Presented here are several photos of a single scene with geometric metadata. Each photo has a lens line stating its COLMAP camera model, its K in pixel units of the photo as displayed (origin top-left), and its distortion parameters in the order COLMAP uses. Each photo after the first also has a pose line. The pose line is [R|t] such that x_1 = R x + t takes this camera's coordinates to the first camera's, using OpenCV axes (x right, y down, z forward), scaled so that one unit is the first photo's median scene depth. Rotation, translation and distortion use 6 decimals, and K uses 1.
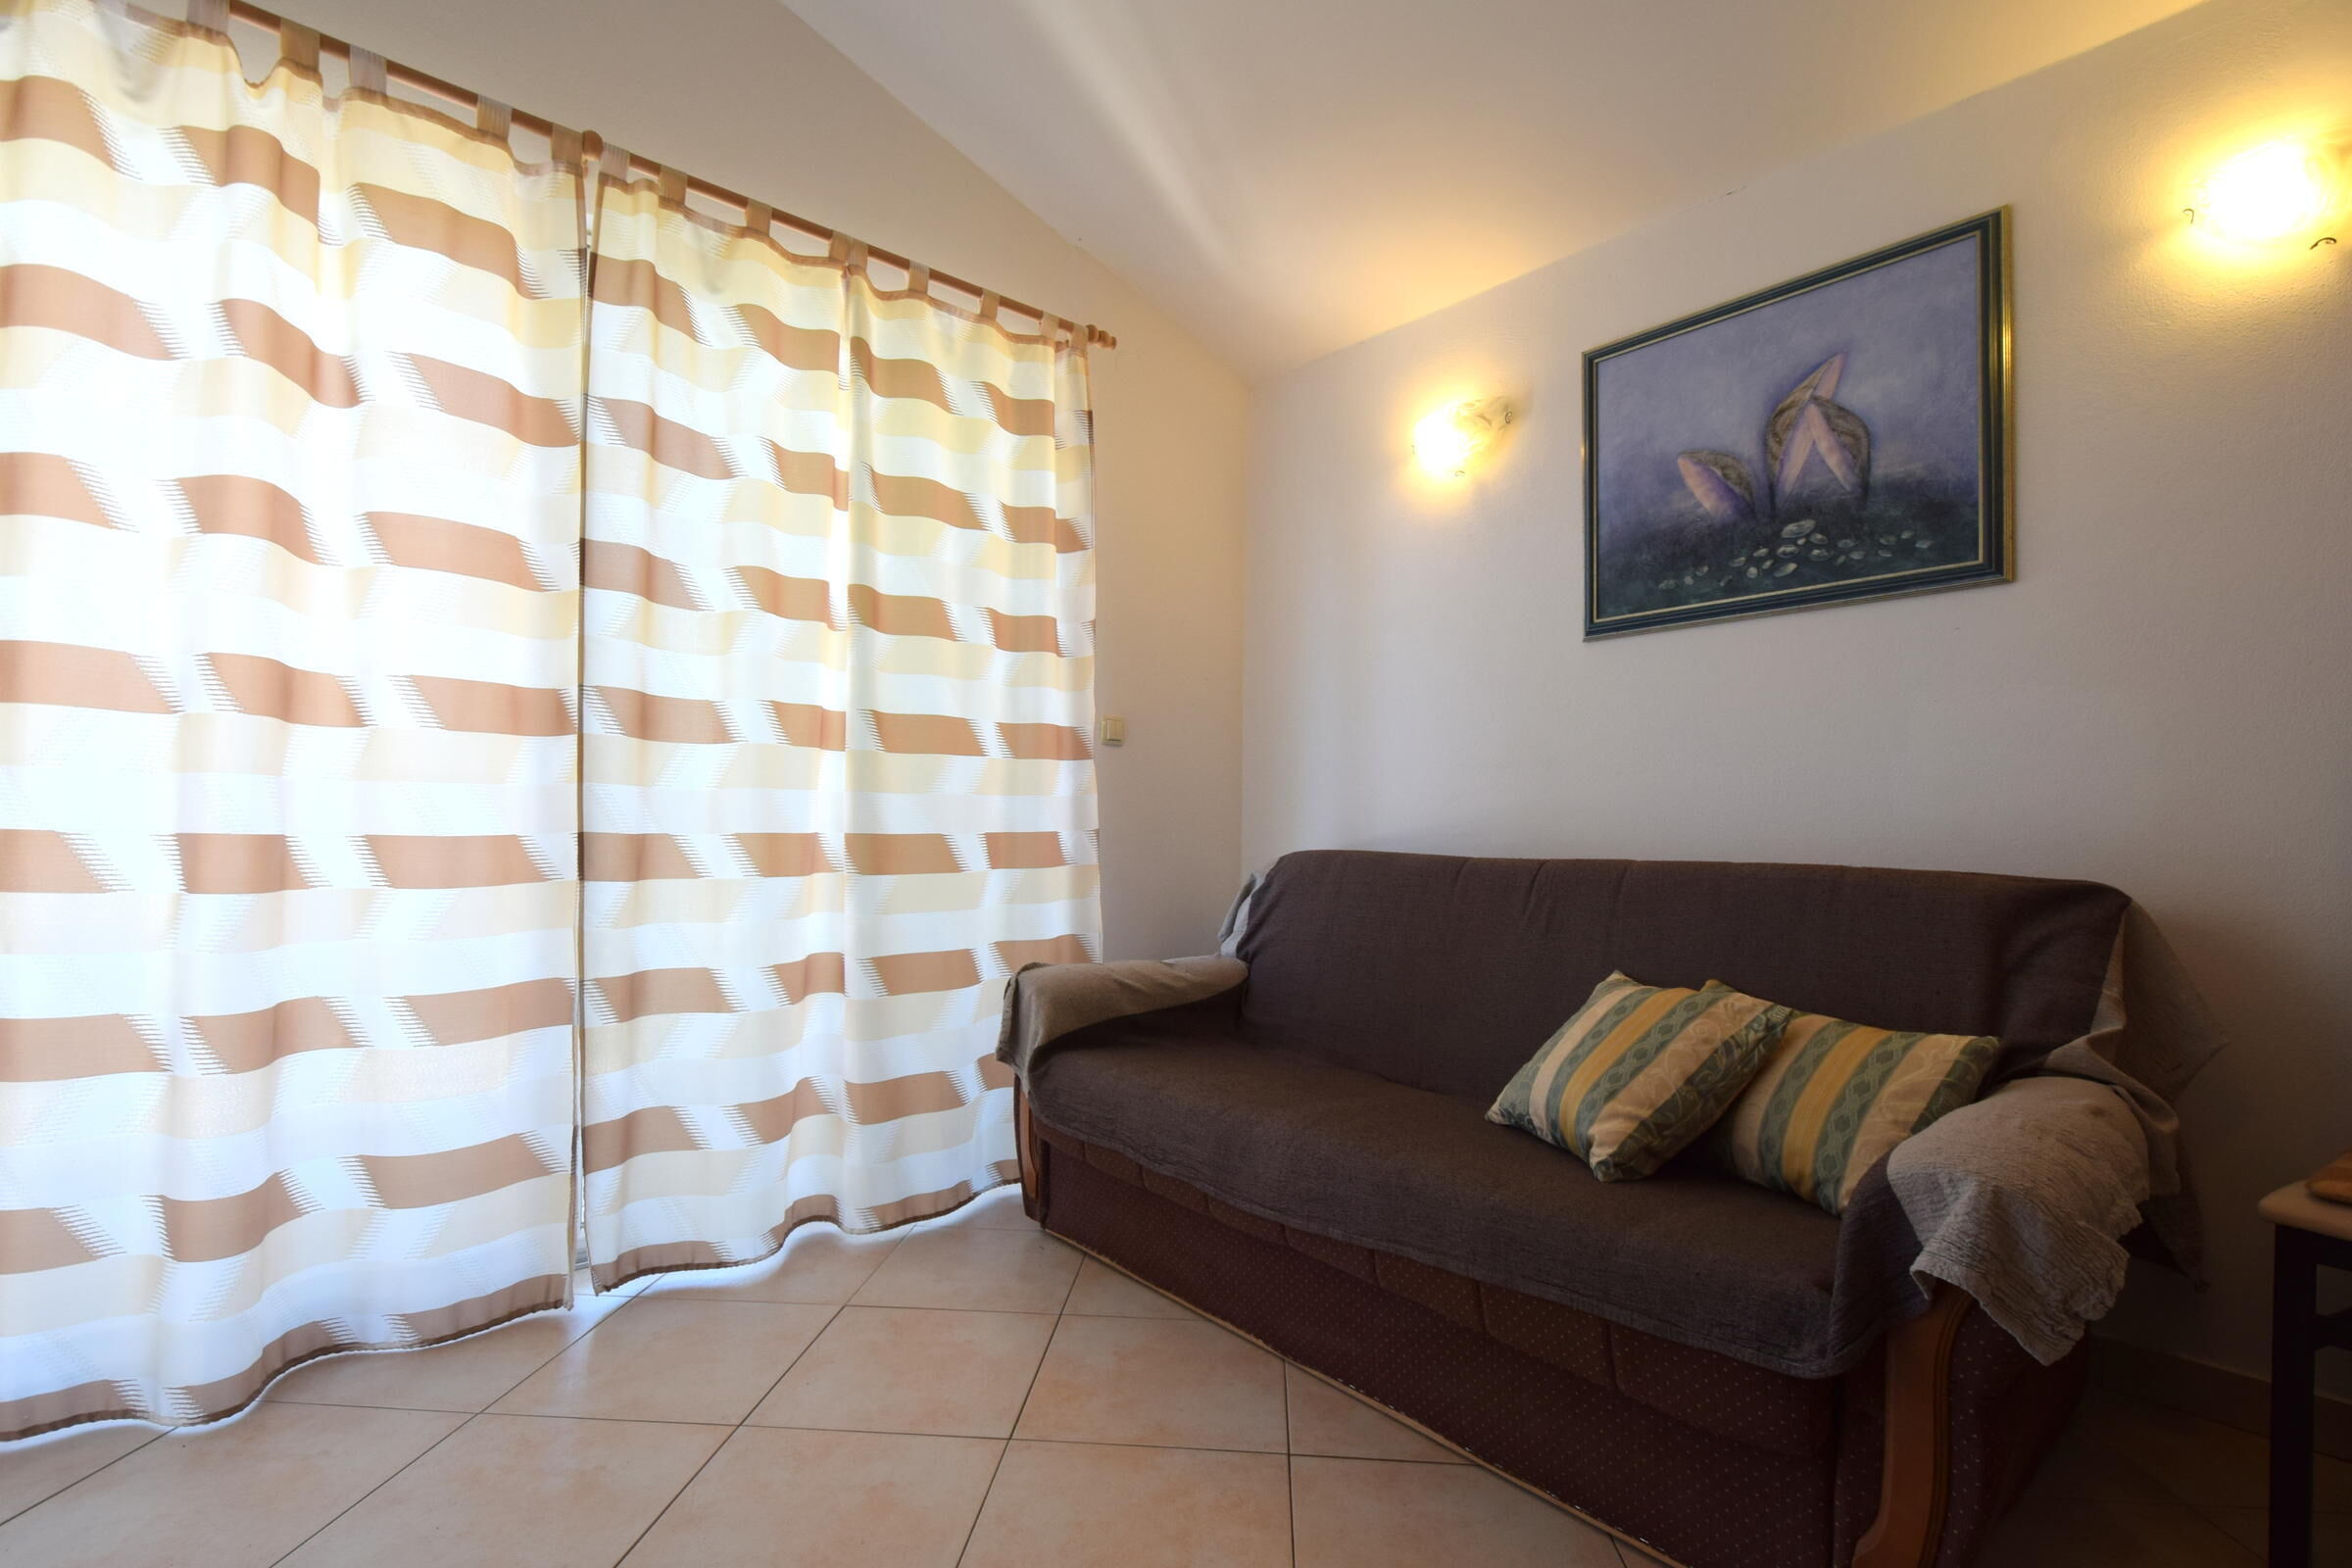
lens RADIAL K [[1066.1, 0, 1184.0], [0, 1066.1, 823.3], [0, 0, 1]] dist [0.001519, -0.007441]
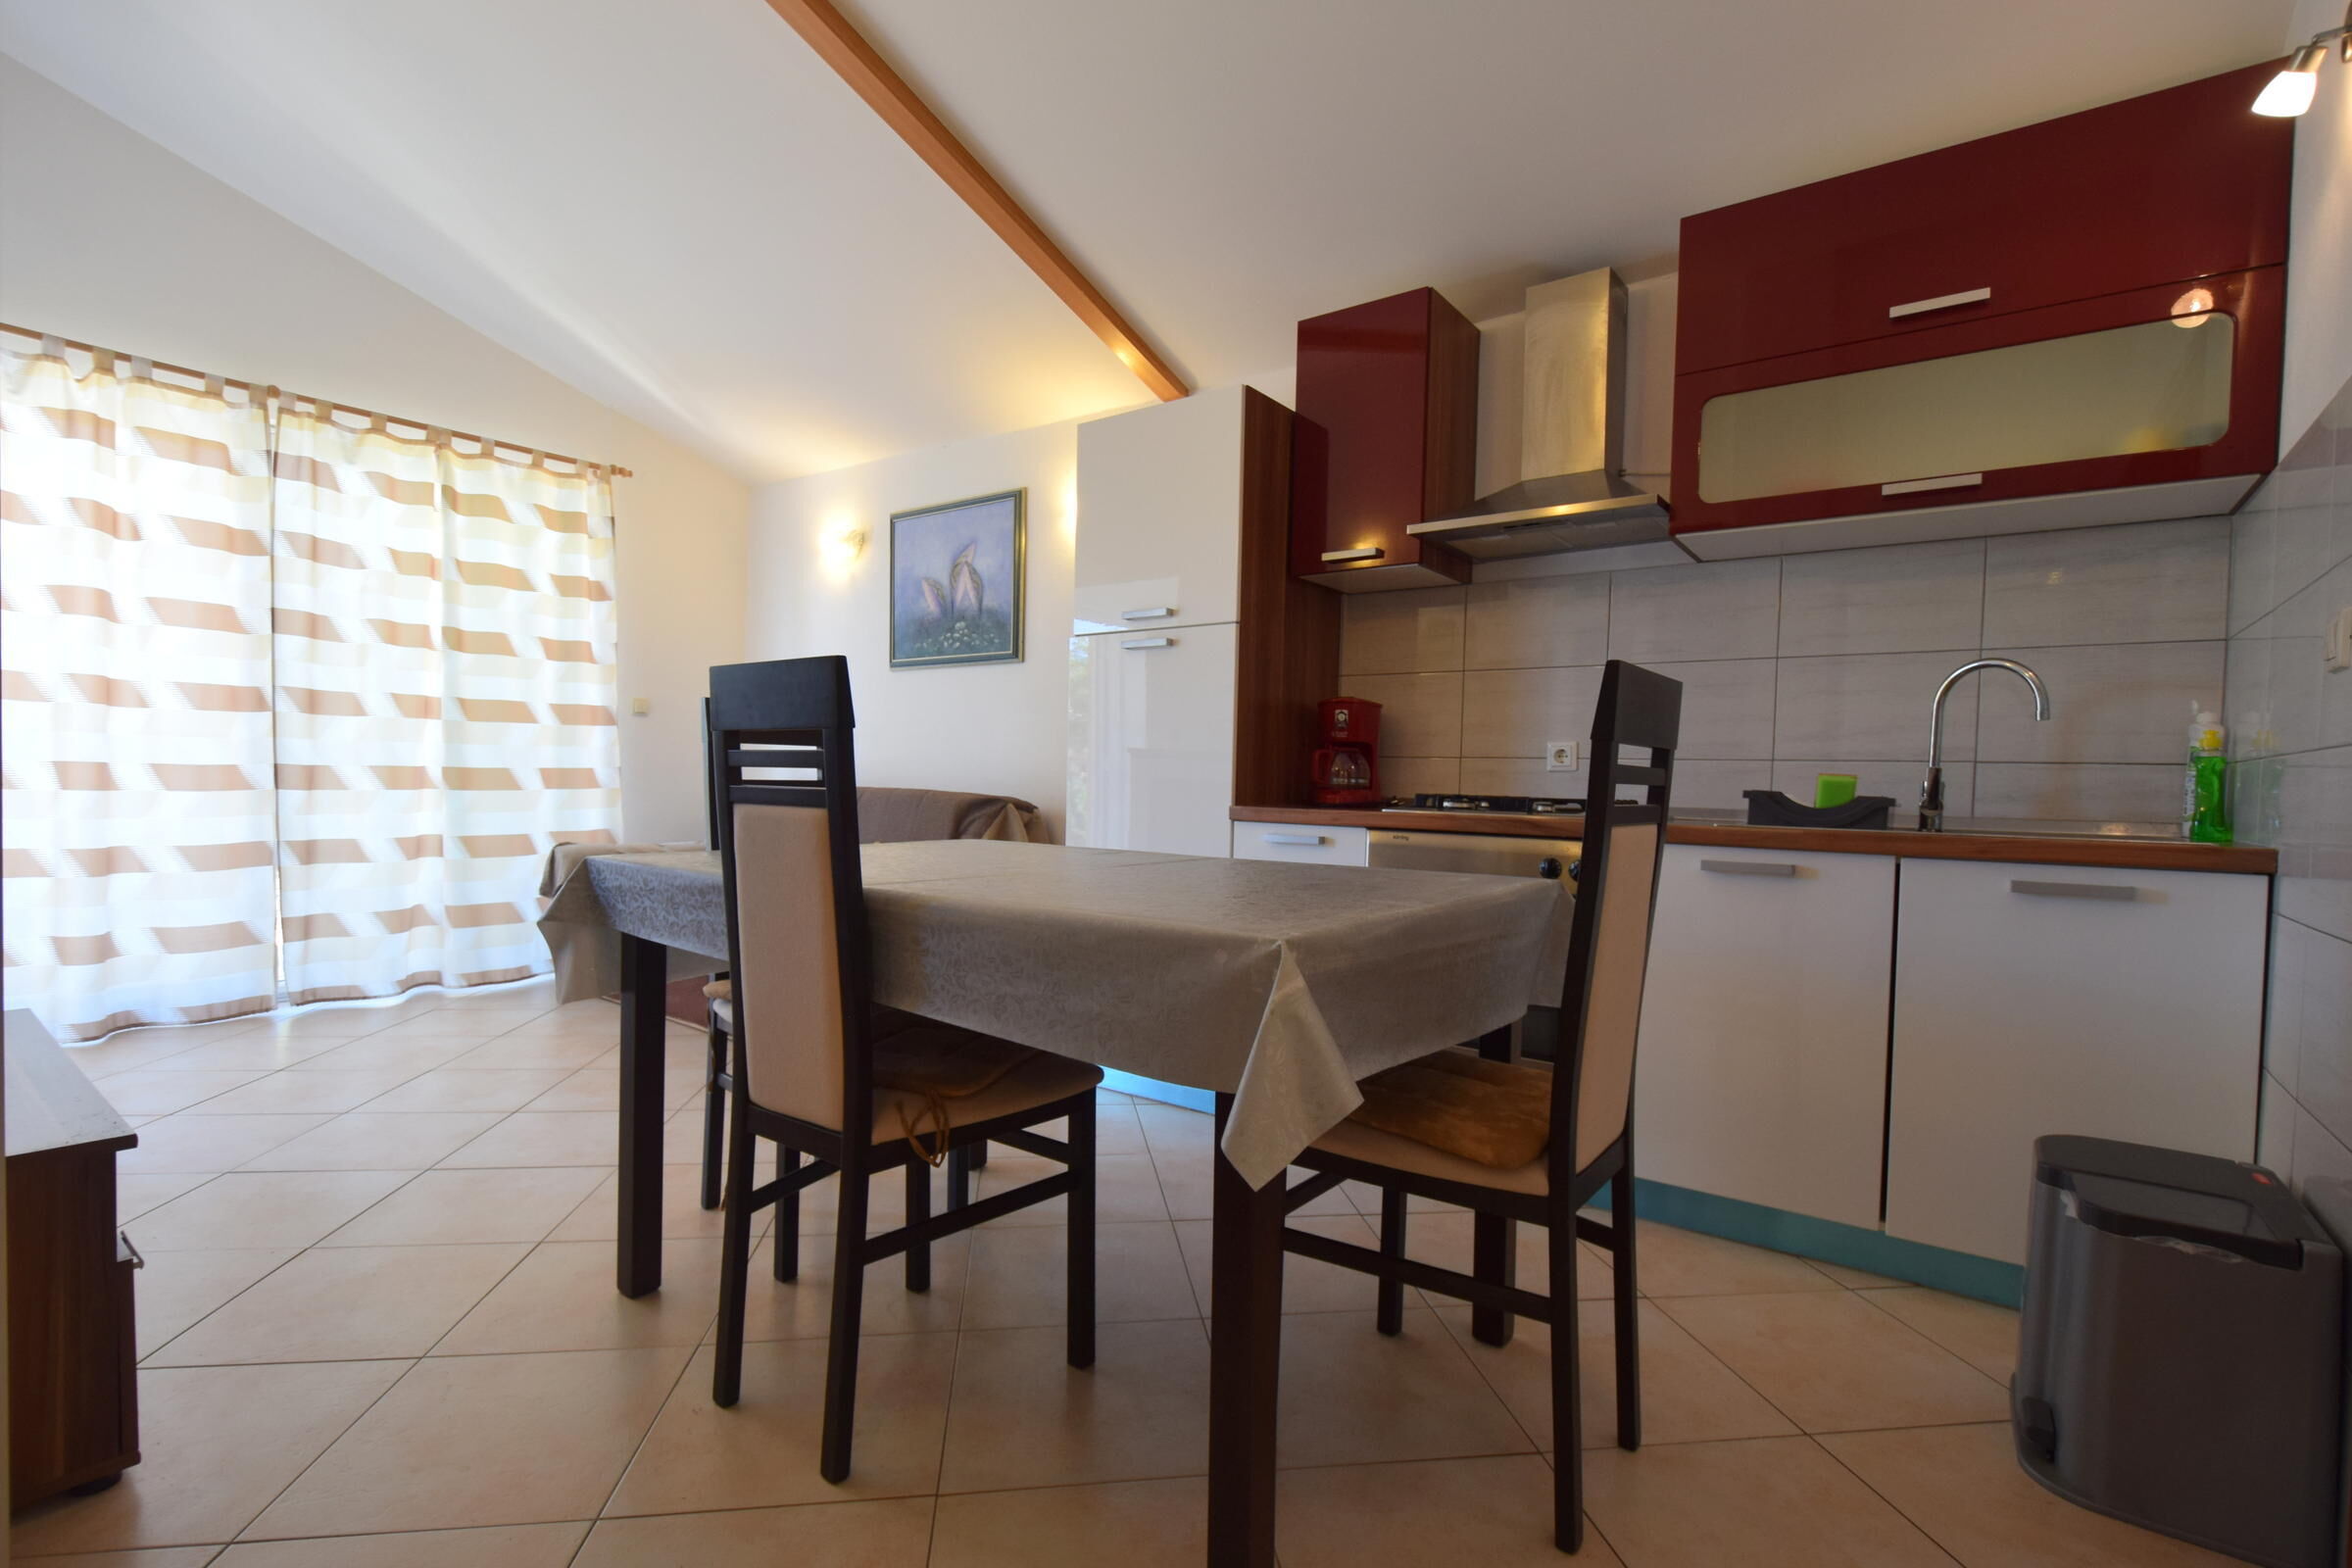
lens RADIAL K [[1066.1, 0, 1184.0], [0, 1066.1, 823.3], [0, 0, 1]] dist [0.001519, -0.007441]
pose [[0.977111, 0.007616, 0.212594, 0.584746], [-0.019261, 0.998421, 0.052761, -0.015957], [-0.211856, -0.055648, 0.975715, -1.139110]]
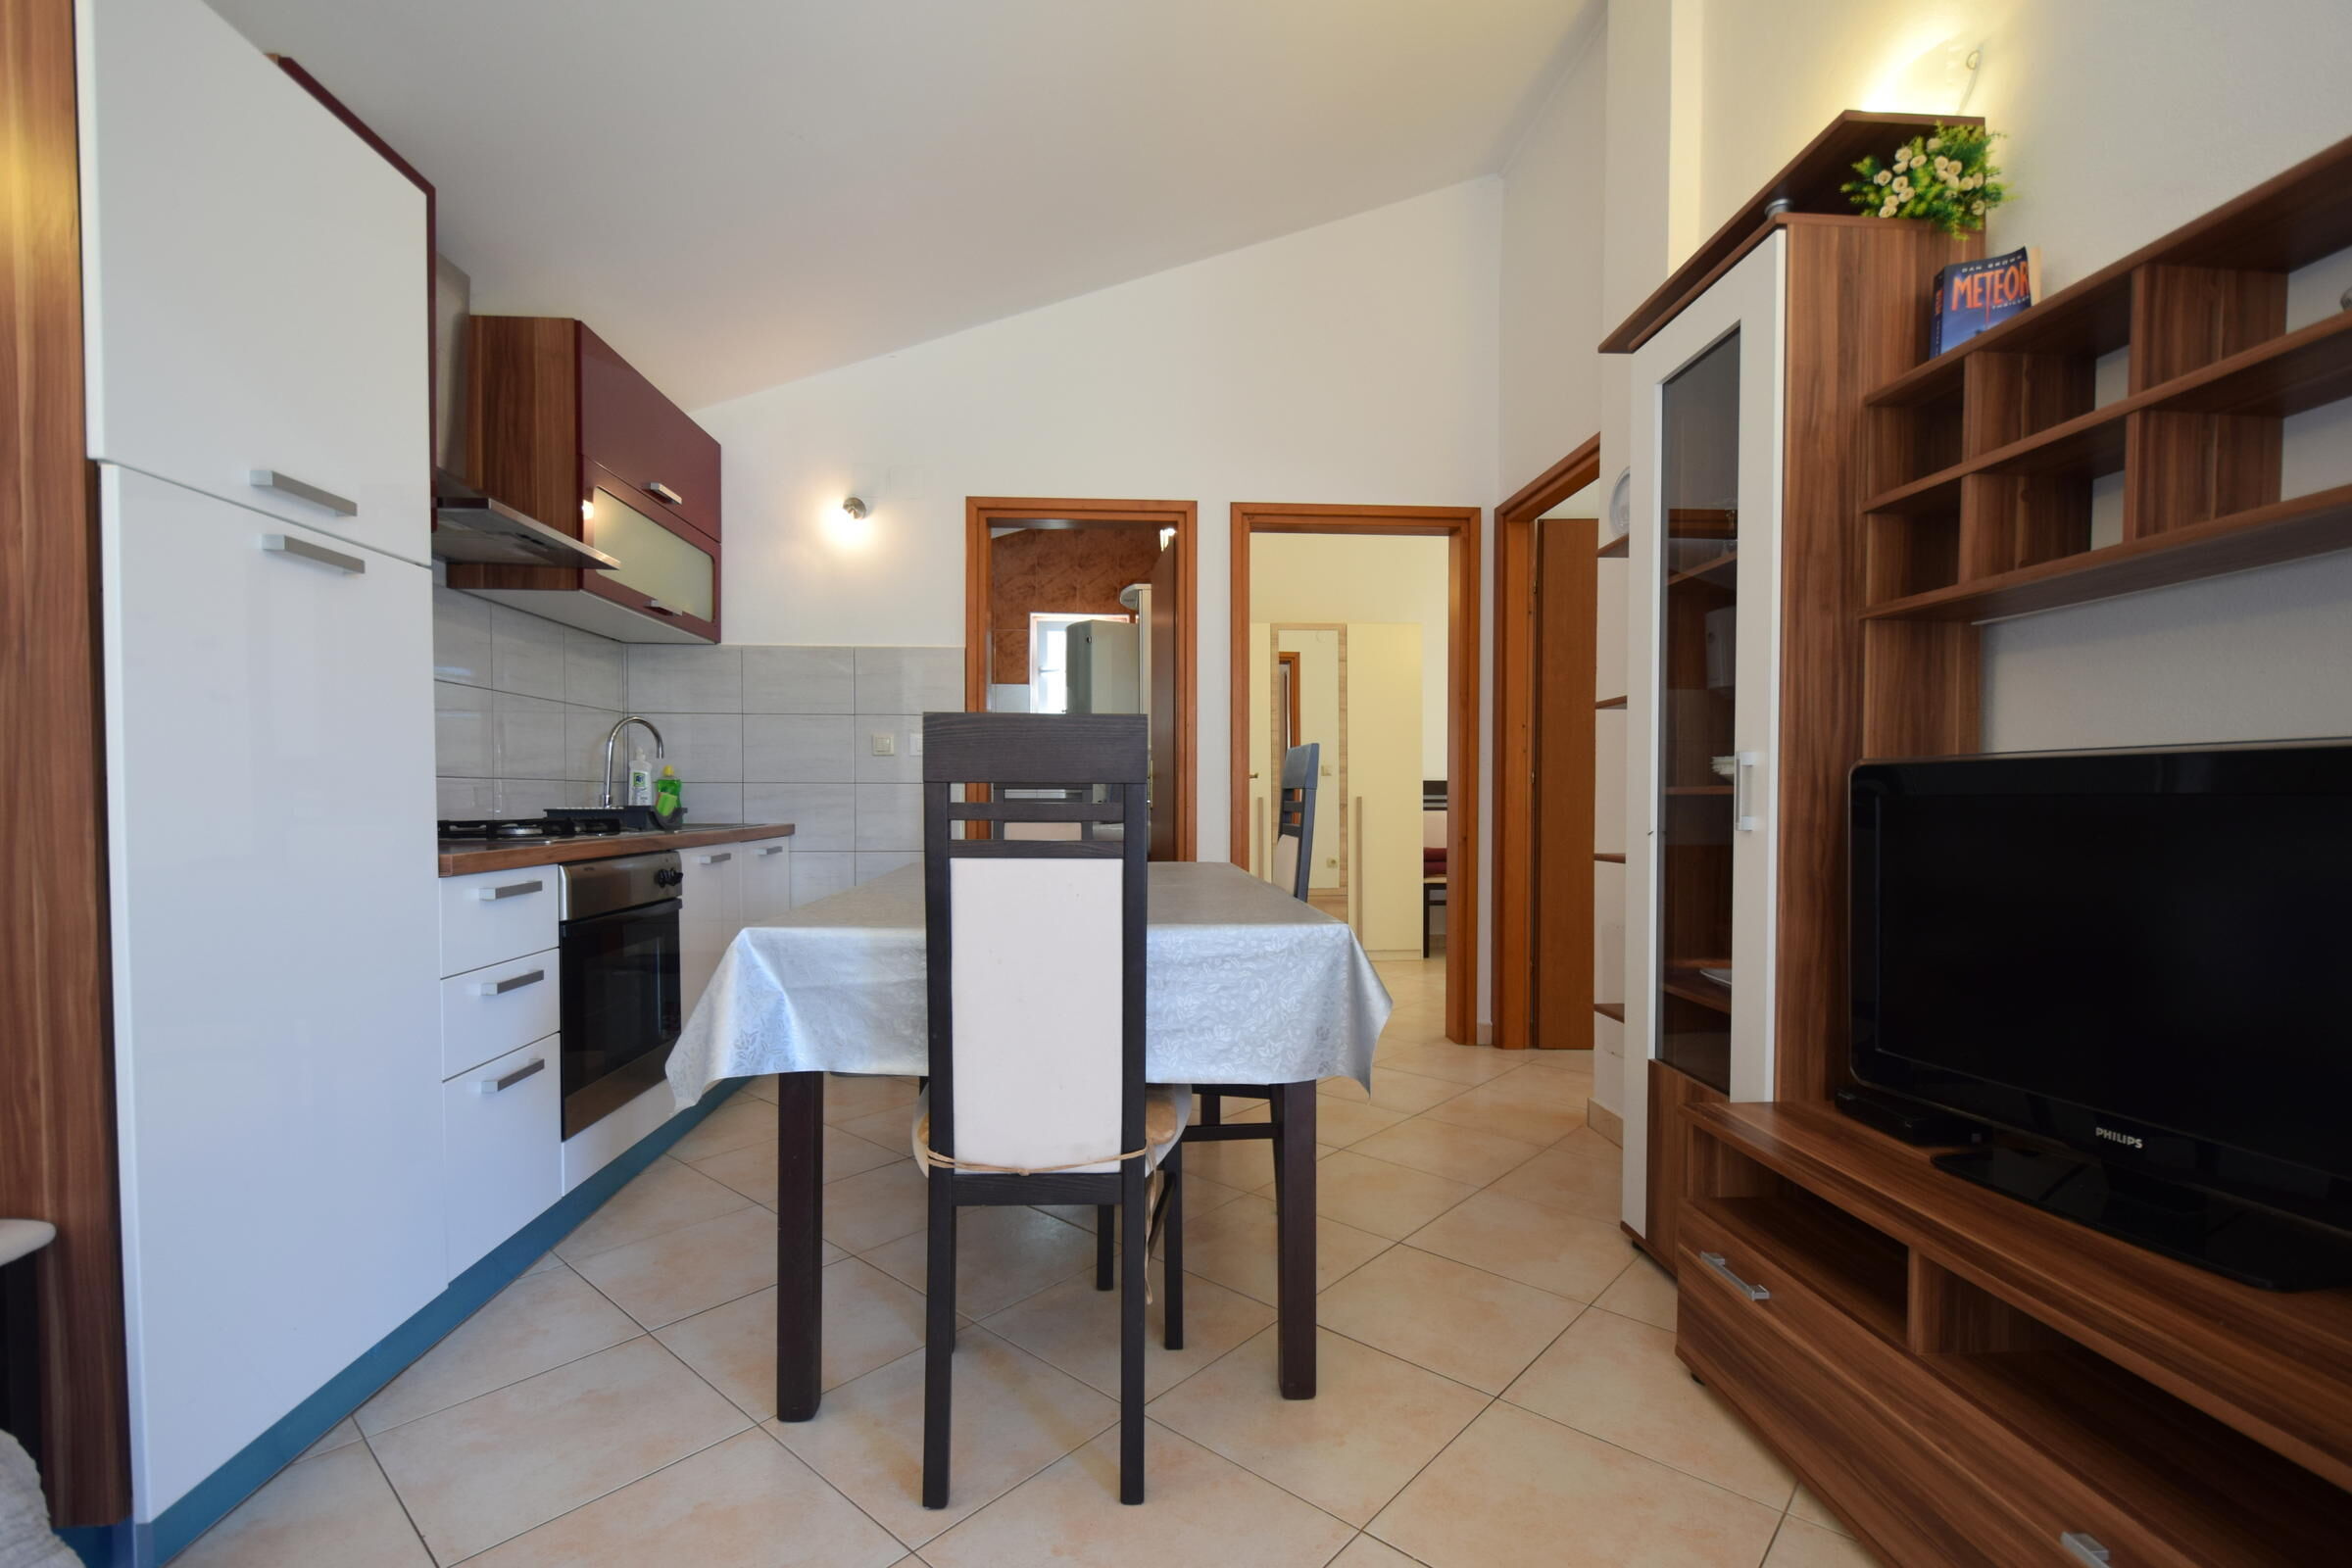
lens RADIAL K [[1033.6, 0, 1182.5], [0, 1033.6, 814.6], [0, 0, 1]] dist [0.008392, -0.011030]
pose [[-0.797421, -0.021832, 0.603028, -0.079645], [-0.016485, 0.999760, 0.014396, -0.022728], [-0.603198, 0.001539, -0.797590, 0.536569]]
